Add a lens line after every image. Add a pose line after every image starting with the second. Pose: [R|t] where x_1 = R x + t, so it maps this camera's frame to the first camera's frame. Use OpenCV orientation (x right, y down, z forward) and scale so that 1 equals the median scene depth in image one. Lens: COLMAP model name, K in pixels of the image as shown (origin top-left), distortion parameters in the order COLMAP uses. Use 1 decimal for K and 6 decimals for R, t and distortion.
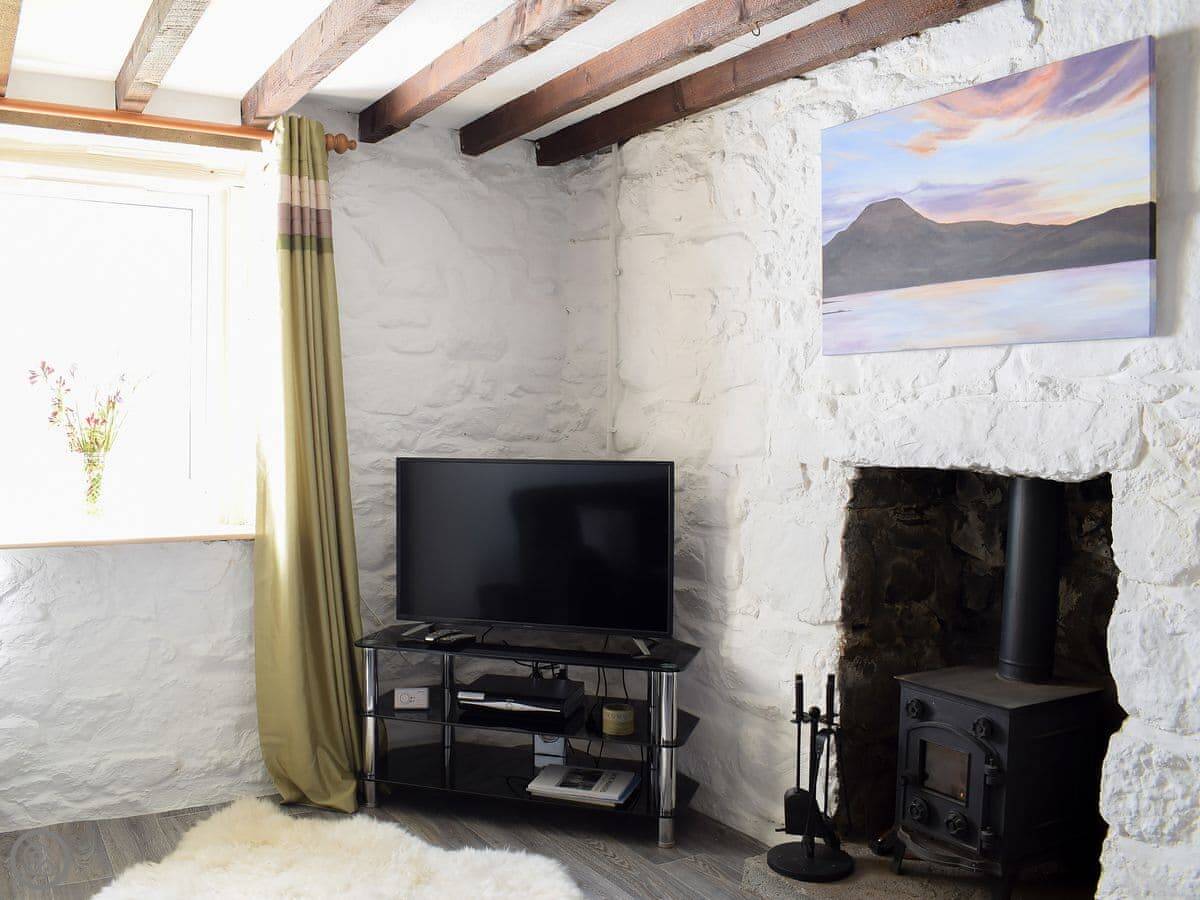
lens RADIAL K [[1046.6, 0, 579.5], [0, 1046.6, 446.8], [0, 0, 1]] dist [-0.101821, 0.023486]
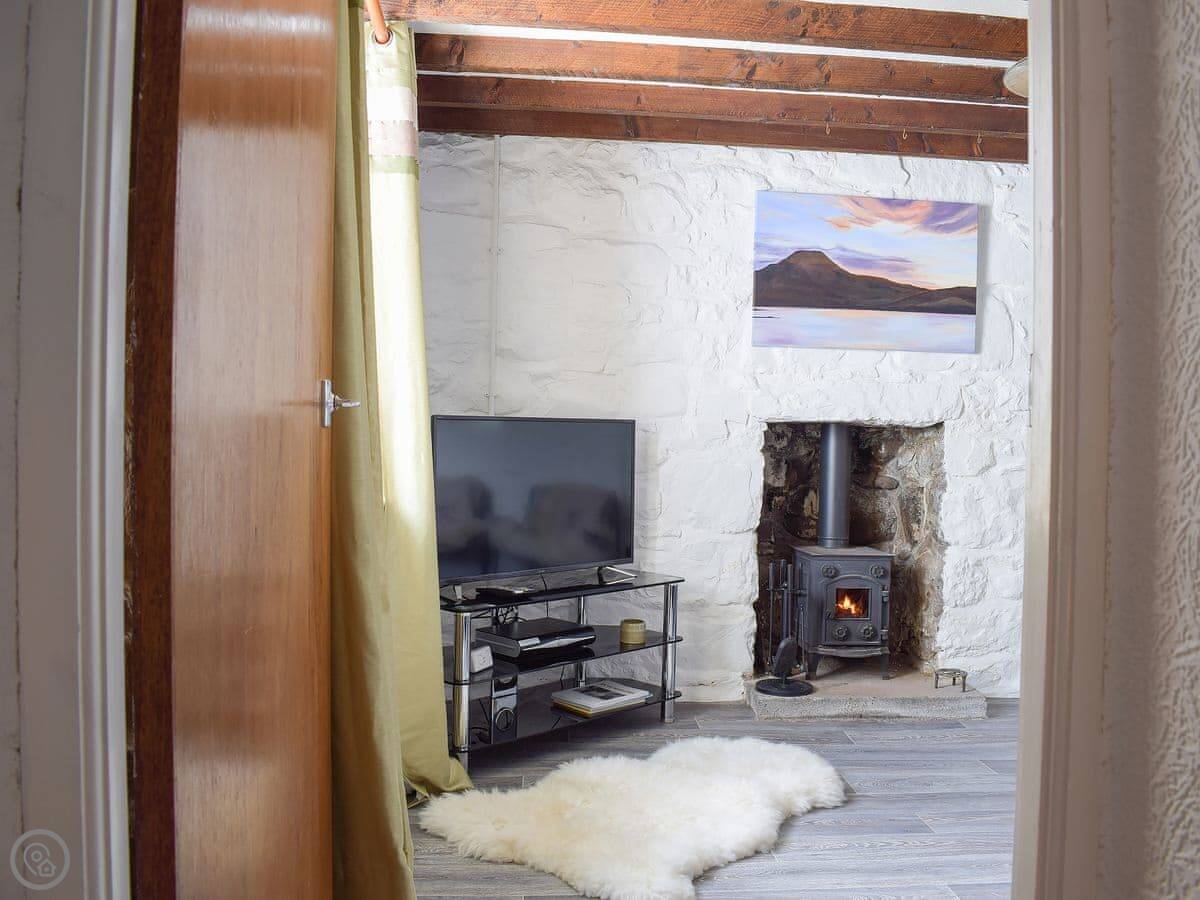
lens RADIAL K [[1032.5, 0, 633.7], [0, 1032.5, 450.9], [0, 0, 1]] dist [-0.095481, -0.000752]
pose [[0.442562, -0.018243, 0.896552, -1.170123], [0.007680, 0.999833, 0.016553, 0.035235], [-0.896705, -0.000440, 0.442629, 0.528093]]
